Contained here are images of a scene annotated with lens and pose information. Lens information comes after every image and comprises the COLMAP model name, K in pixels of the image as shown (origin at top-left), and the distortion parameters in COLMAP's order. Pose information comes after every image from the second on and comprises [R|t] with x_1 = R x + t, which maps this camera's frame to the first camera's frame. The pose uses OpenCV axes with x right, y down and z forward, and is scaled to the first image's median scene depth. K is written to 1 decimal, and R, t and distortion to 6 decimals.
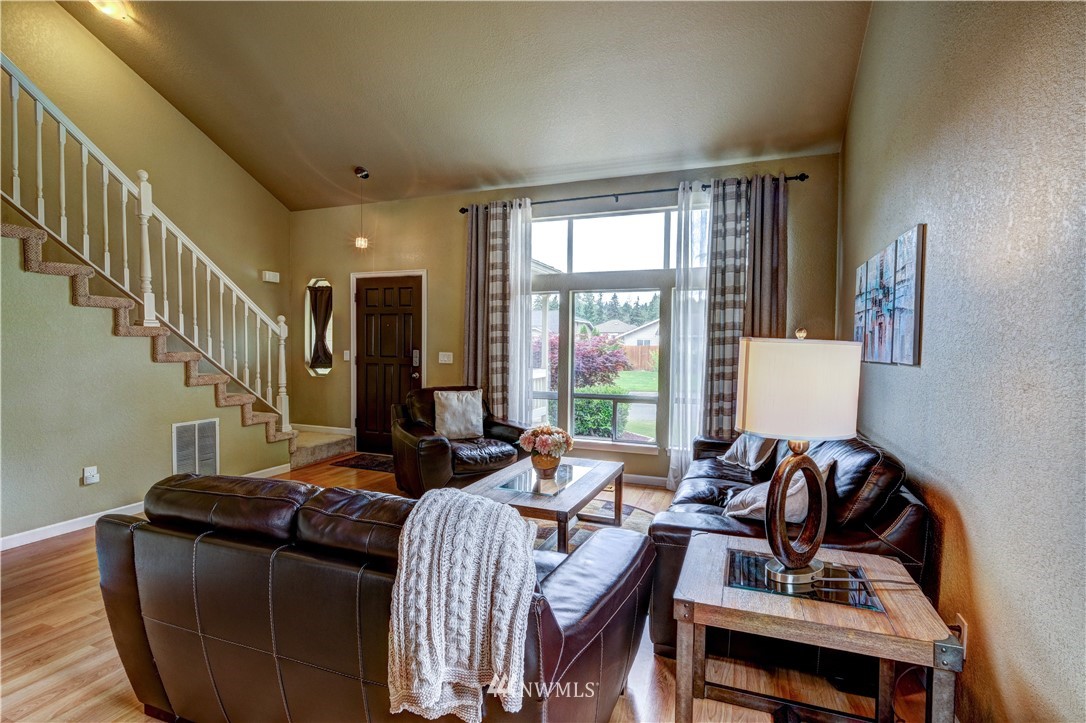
lens RADIAL K [[518.2, 0, 551.1], [0, 518.2, 360.4], [0, 0, 1]] dist [-0.000714, -0.000888]
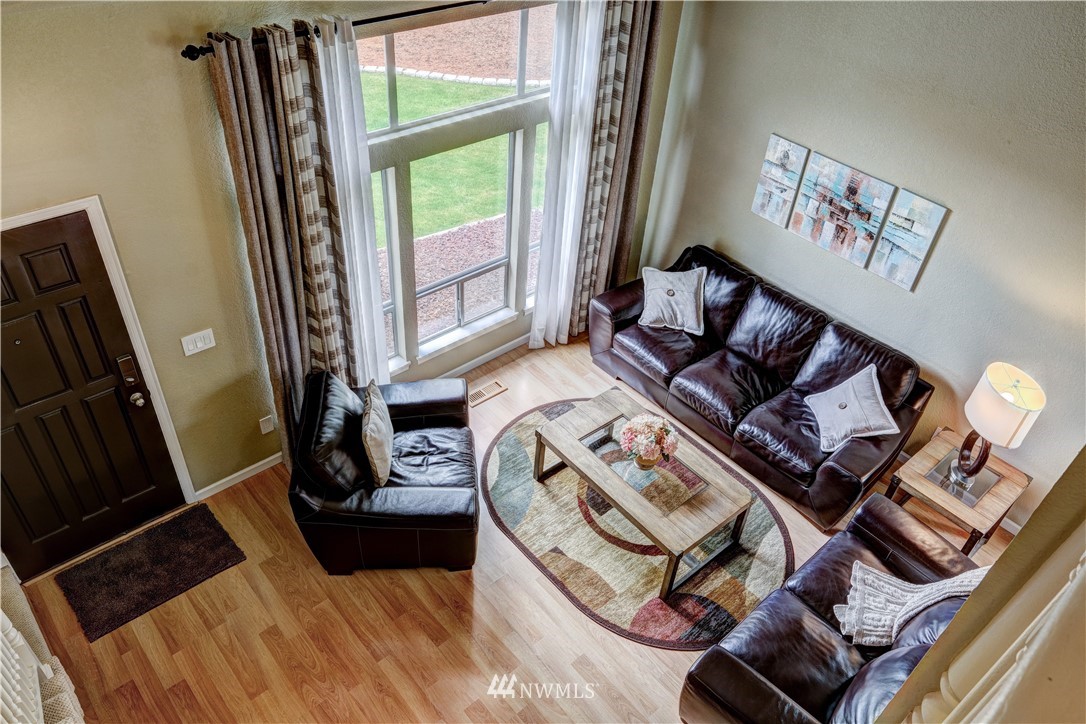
lens RADIAL K [[775.3, 0, 545.9], [0, 775.3, 351.1], [0, 0, 1]] dist [0.006146, 0.001896]
pose [[0.479353, -0.533711, 0.696687, -0.627229], [-0.037839, 0.780529, 0.623974, -0.526395], [-0.876806, -0.325465, 0.353954, 0.466321]]
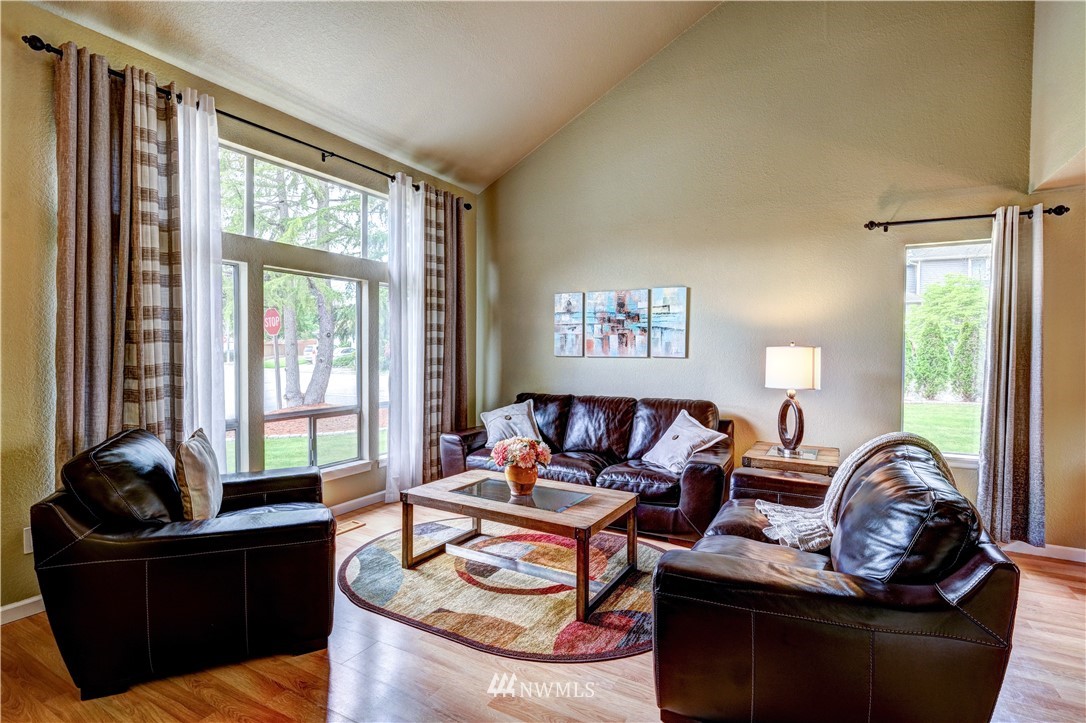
lens RADIAL K [[518.2, 0, 551.1], [0, 518.2, 360.4], [0, 0, 1]] dist [-0.000714, -0.000888]
pose [[0.159526, -0.031997, 0.986675, -0.571233], [0.021044, 0.999358, 0.029006, -0.022011], [-0.986969, 0.016137, 0.160097, 0.516900]]
